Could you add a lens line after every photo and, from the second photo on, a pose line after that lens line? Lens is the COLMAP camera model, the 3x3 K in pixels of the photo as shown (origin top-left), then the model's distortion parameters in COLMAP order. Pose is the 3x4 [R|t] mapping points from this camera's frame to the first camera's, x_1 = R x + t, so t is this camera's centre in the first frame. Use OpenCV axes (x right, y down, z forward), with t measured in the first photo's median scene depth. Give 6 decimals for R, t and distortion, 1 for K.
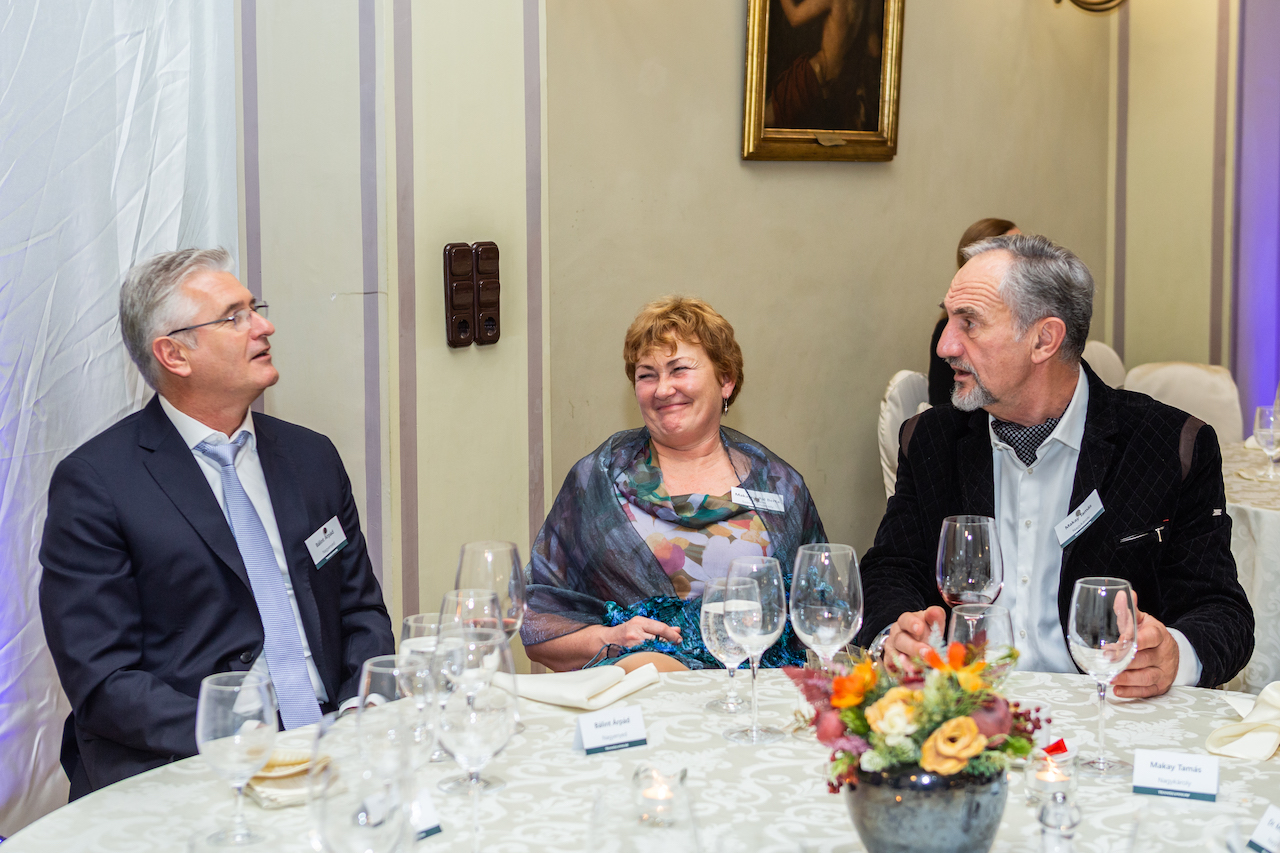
lens RADIAL K [[1892.3, 0, 636.4], [0, 1892.3, 416.3], [0, 0, 1]] dist [0.223873, 0.000000]
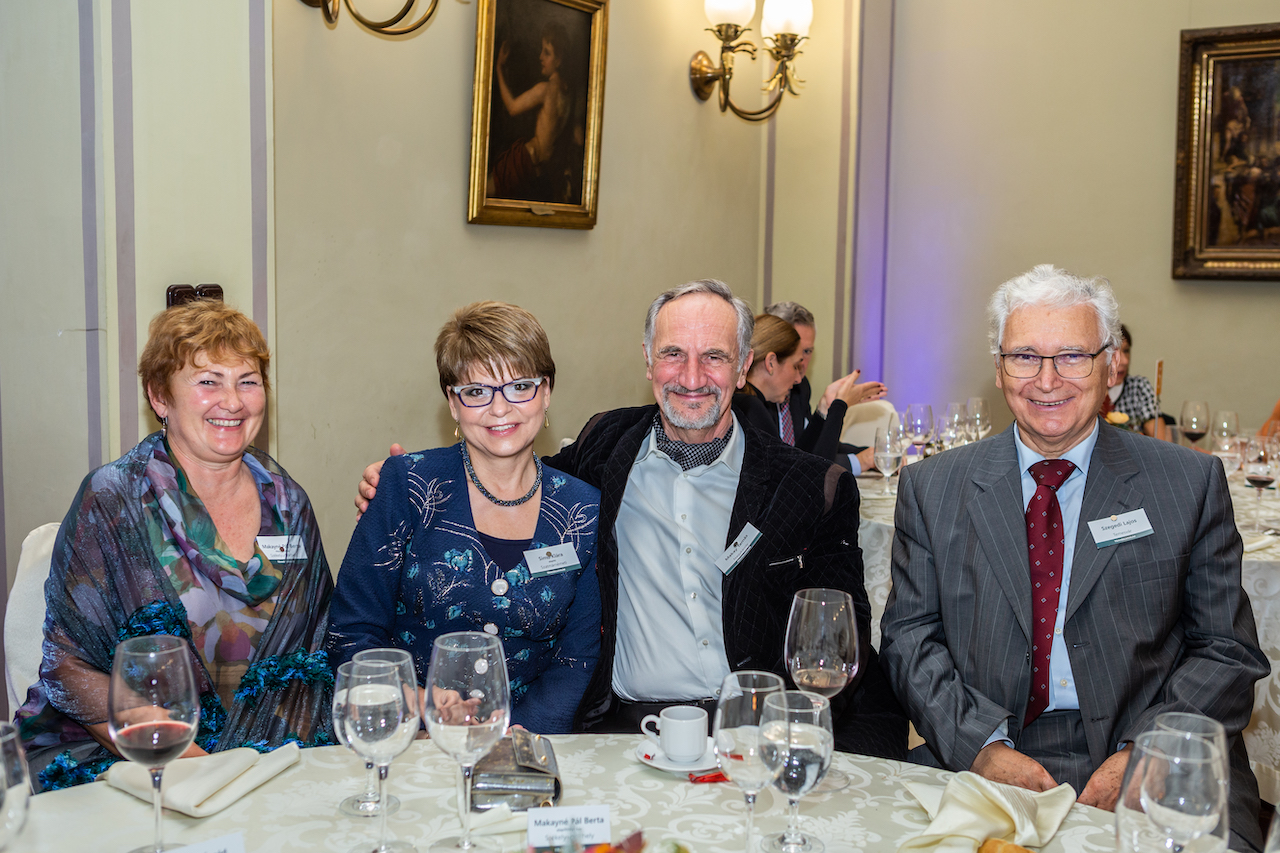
lens RADIAL K [[1351.7, 0, 641.9], [0, 1351.7, 416.3], [0, 0, 1]] dist [-0.026463, 0.000000]
pose [[0.987113, 0.017511, 0.159063, 0.031280], [-0.017572, 0.999845, -0.001022, -0.015039], [-0.159056, -0.001786, 0.987268, 0.148636]]
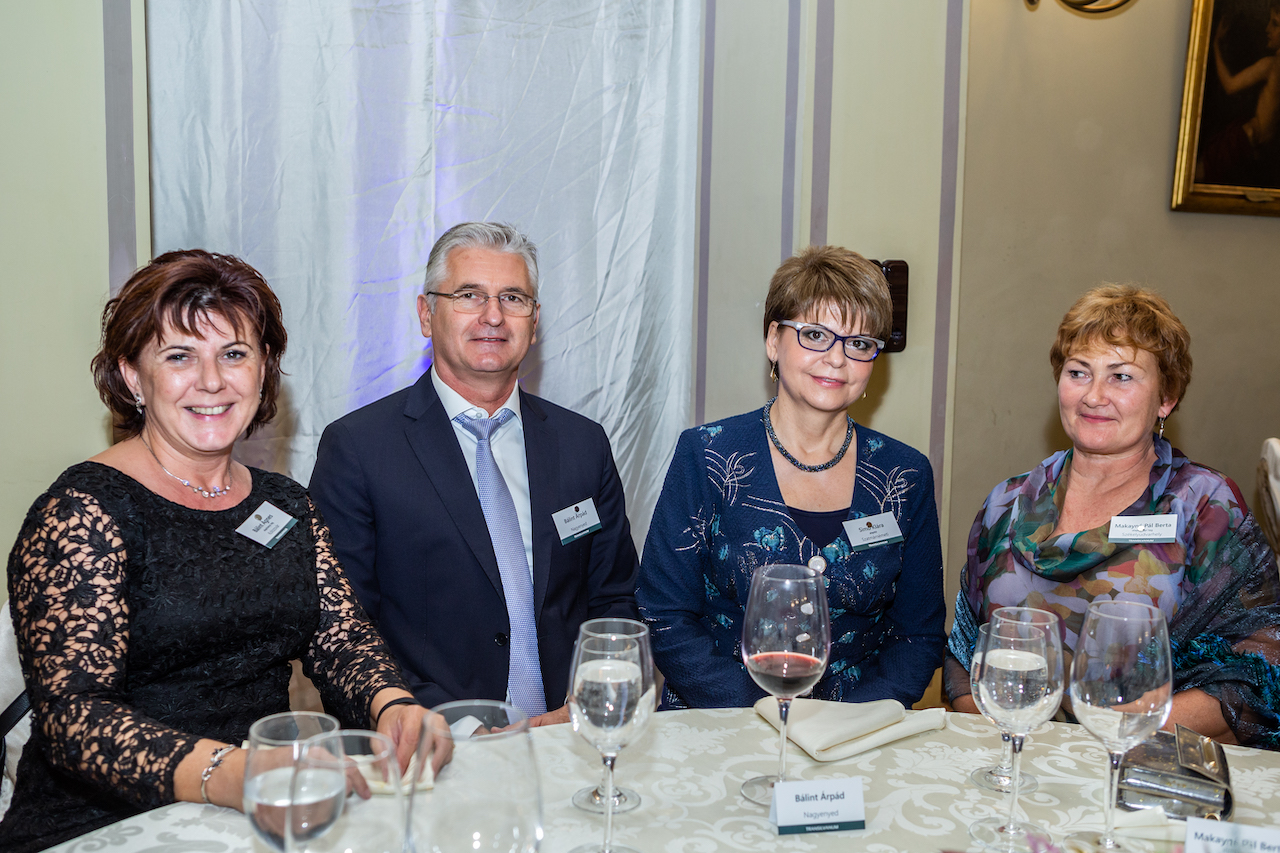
lens RADIAL K [[1269.5, 0, 640.6], [0, 1269.5, 427.6], [0, 0, 1]] dist [-0.009064, 0.000000]
pose [[0.932749, 0.075377, -0.352558, 0.037064], [-0.071670, 0.997150, 0.023576, -0.001264], [0.353330, 0.003277, 0.935493, 0.182916]]
